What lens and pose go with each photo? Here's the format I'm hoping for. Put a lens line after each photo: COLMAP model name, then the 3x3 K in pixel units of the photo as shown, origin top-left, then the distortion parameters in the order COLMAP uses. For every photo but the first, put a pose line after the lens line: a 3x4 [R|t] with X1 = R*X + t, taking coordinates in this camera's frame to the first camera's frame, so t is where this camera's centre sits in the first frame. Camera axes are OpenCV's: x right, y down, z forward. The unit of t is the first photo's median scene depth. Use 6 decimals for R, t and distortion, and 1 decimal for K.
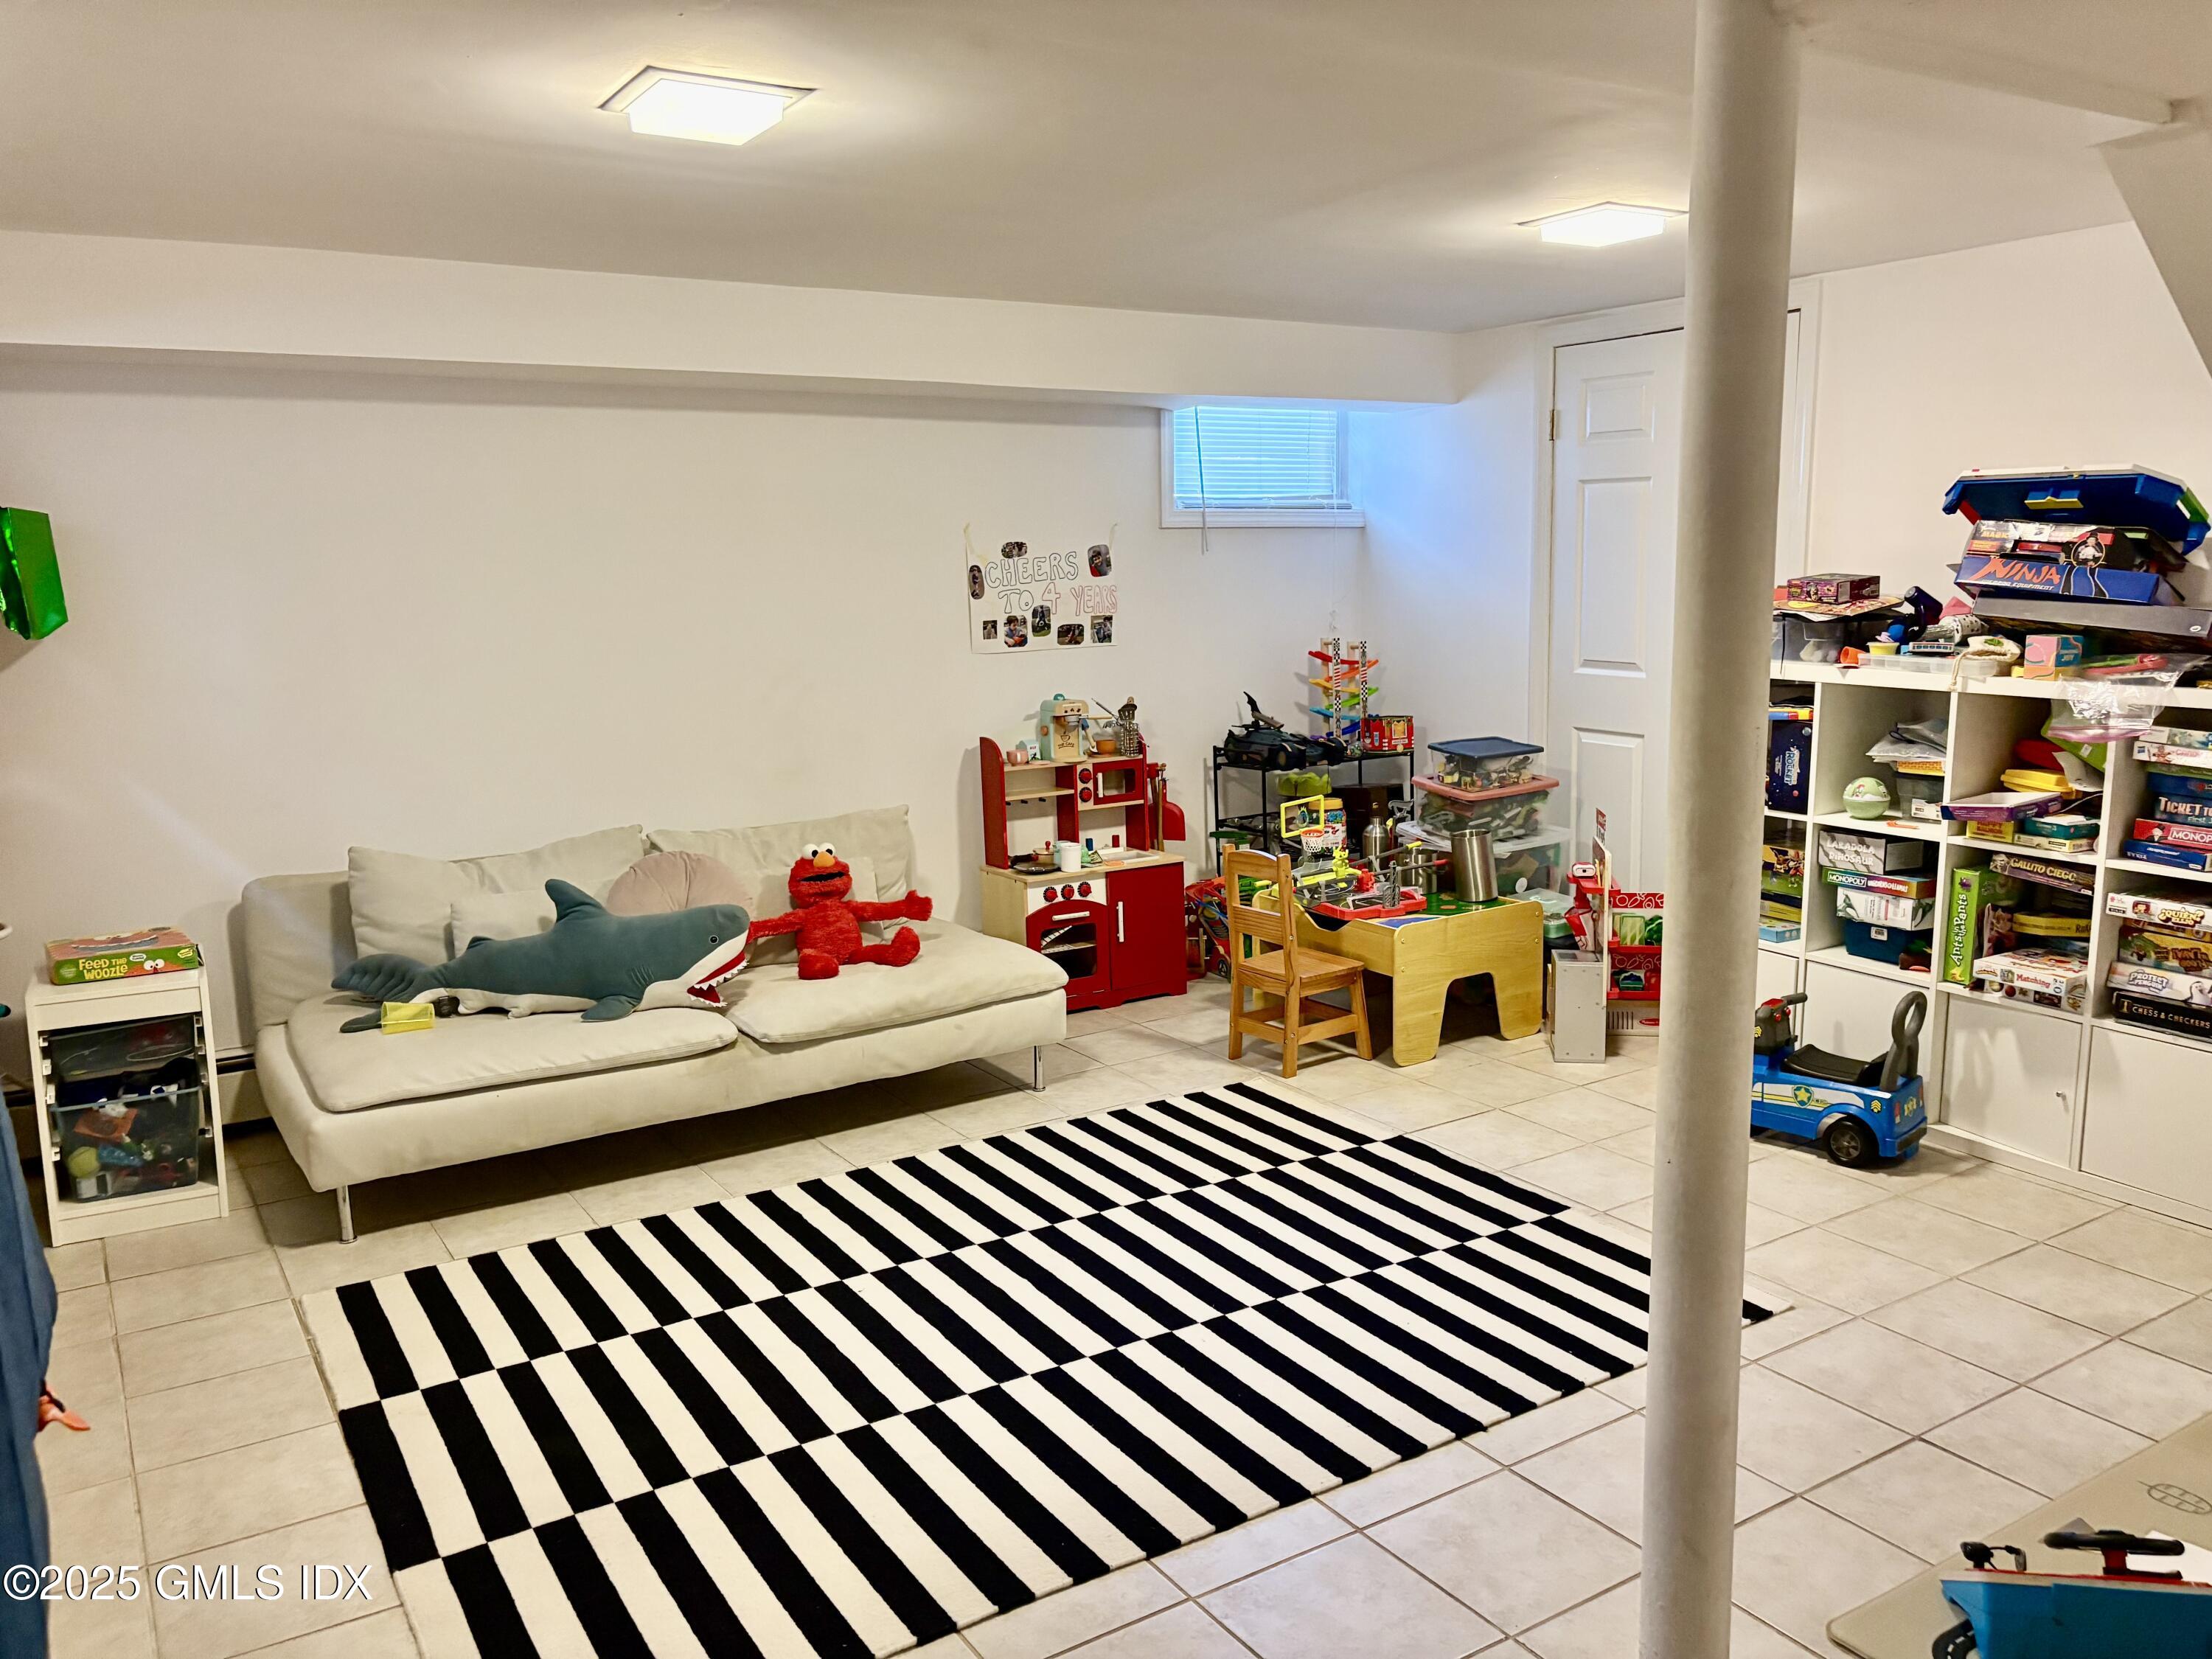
lens RADIAL K [[1669.6, 0, 1102.6], [0, 1669.6, 827.3], [0, 0, 1]] dist [0.064695, -0.078466]
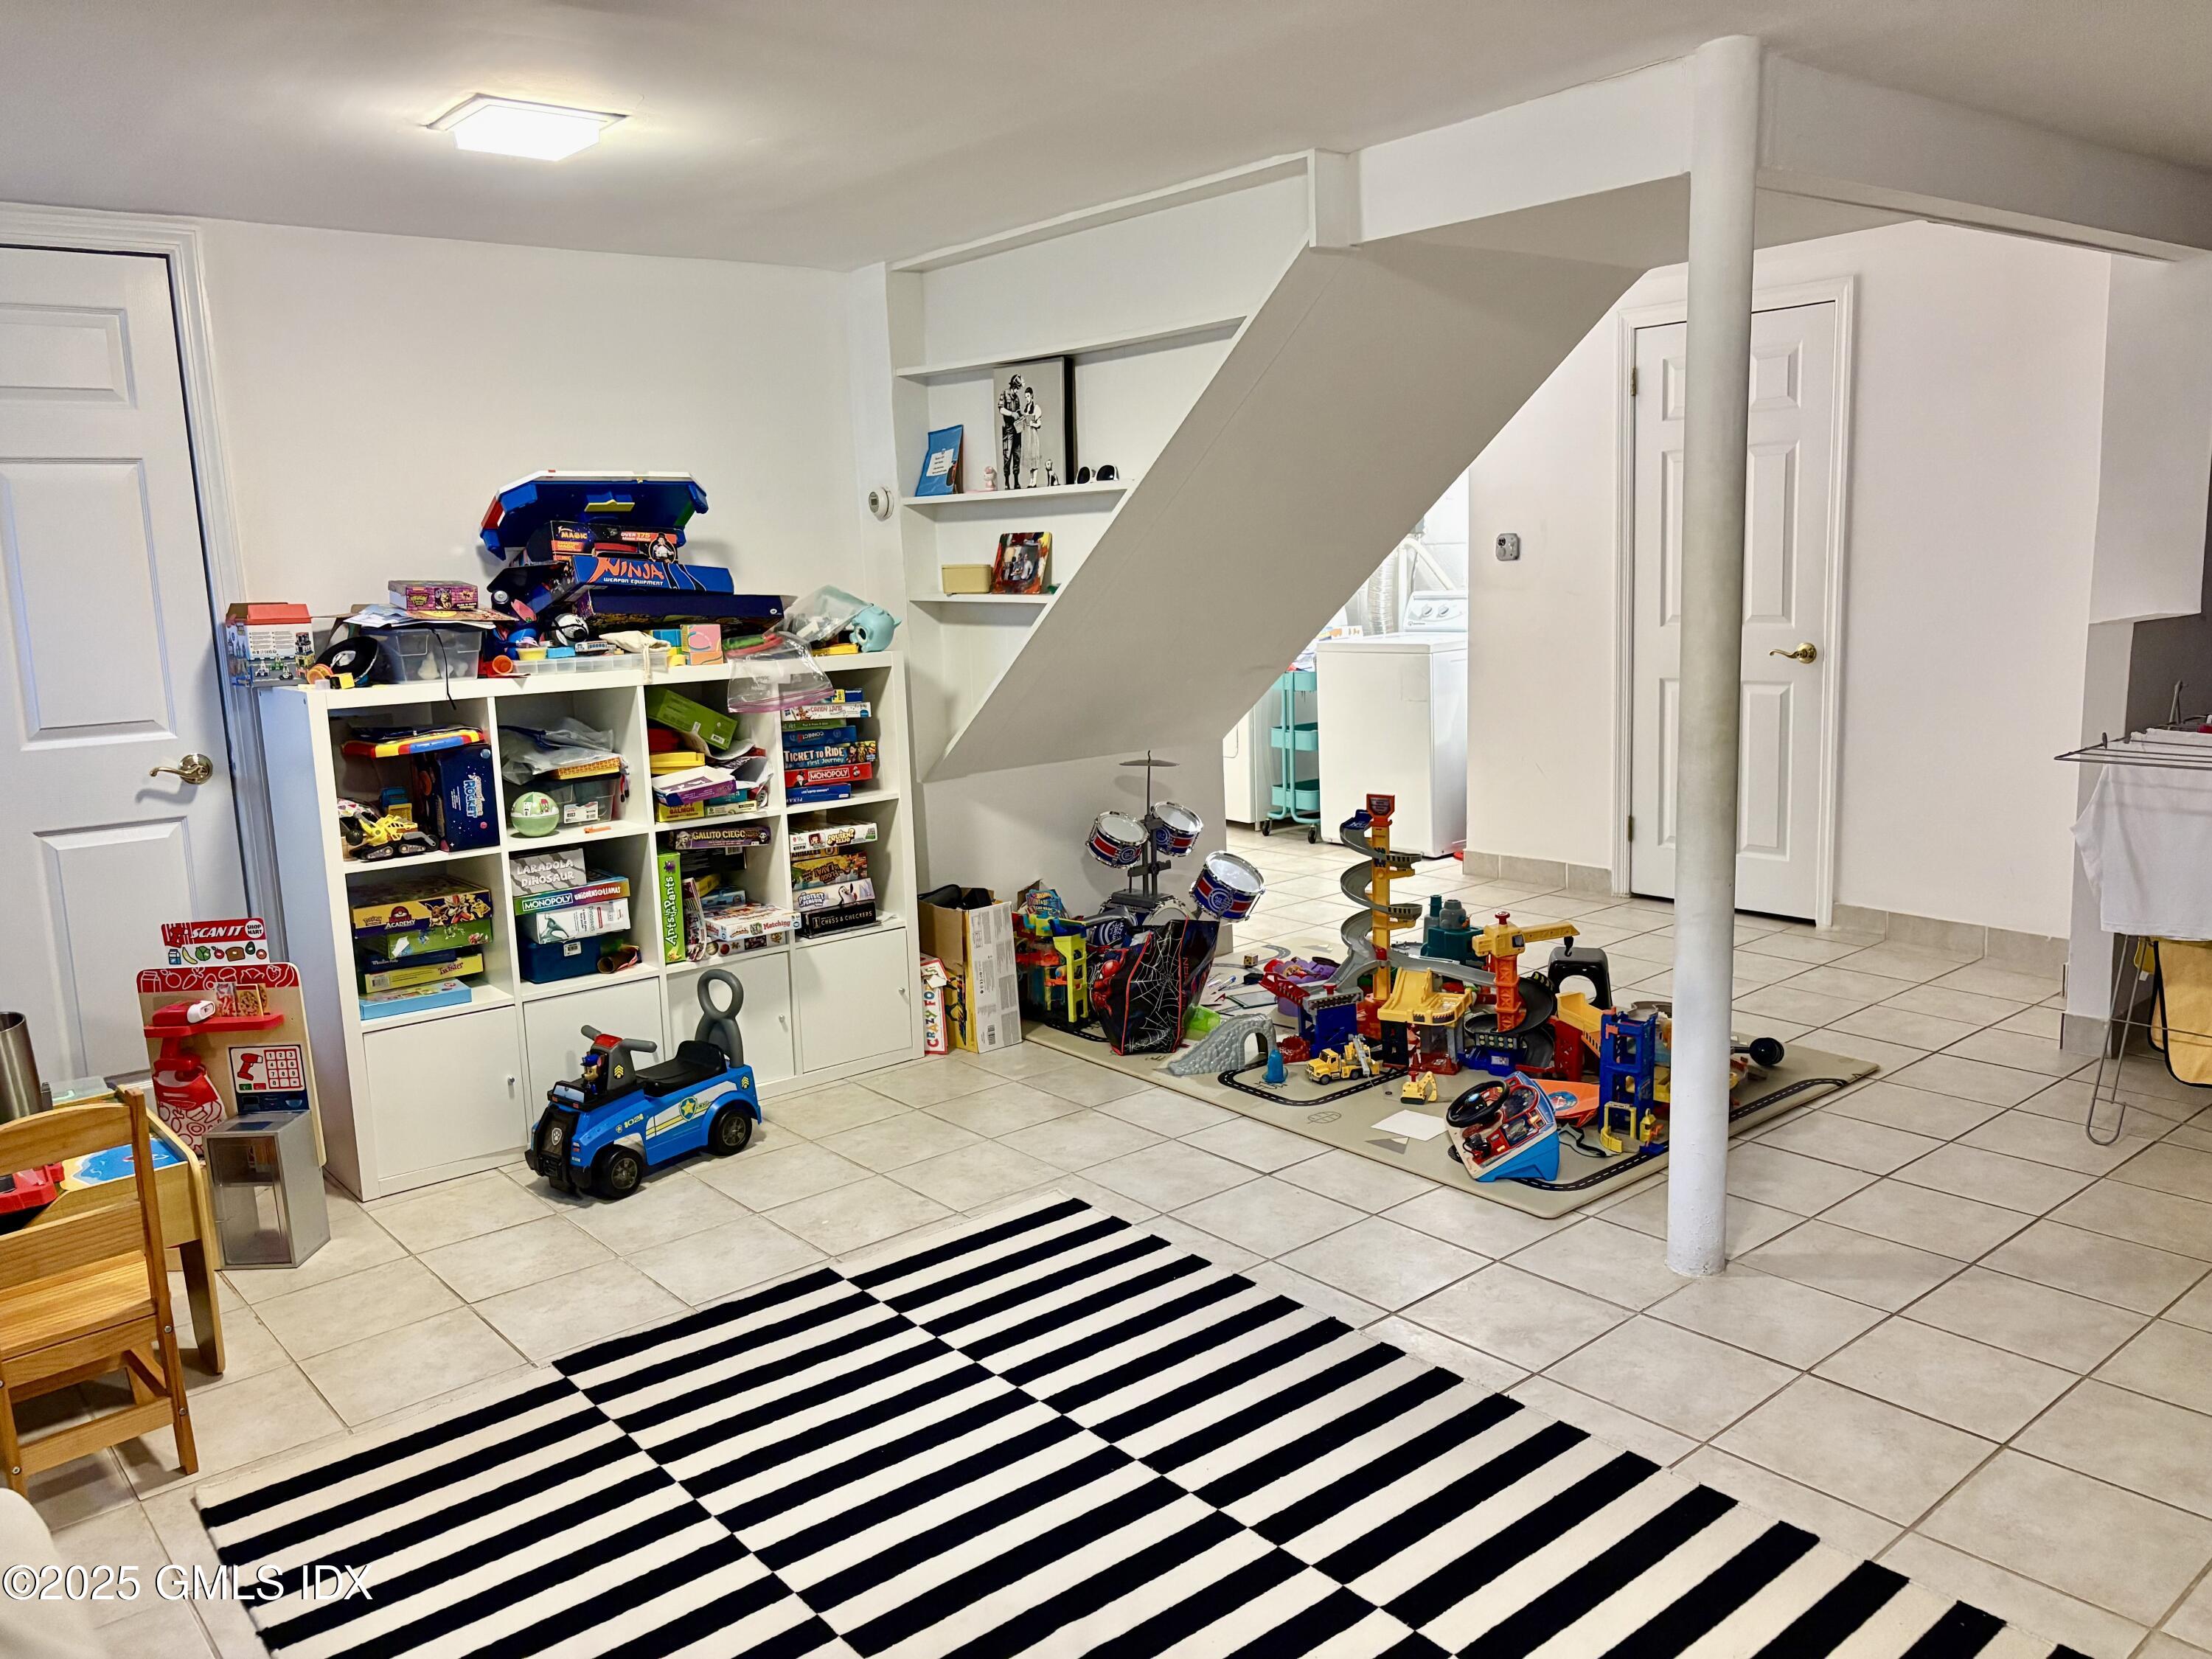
lens RADIAL K [[1669.6, 0, 1104.4], [0, 1669.6, 837.2], [0, 0, 1]] dist [0.064695, -0.078466]
pose [[-0.134354, -0.150899, 0.979377, -0.553267], [0.198408, 0.964228, 0.175783, -0.115975], [-0.970867, 0.217933, -0.099608, 0.856580]]
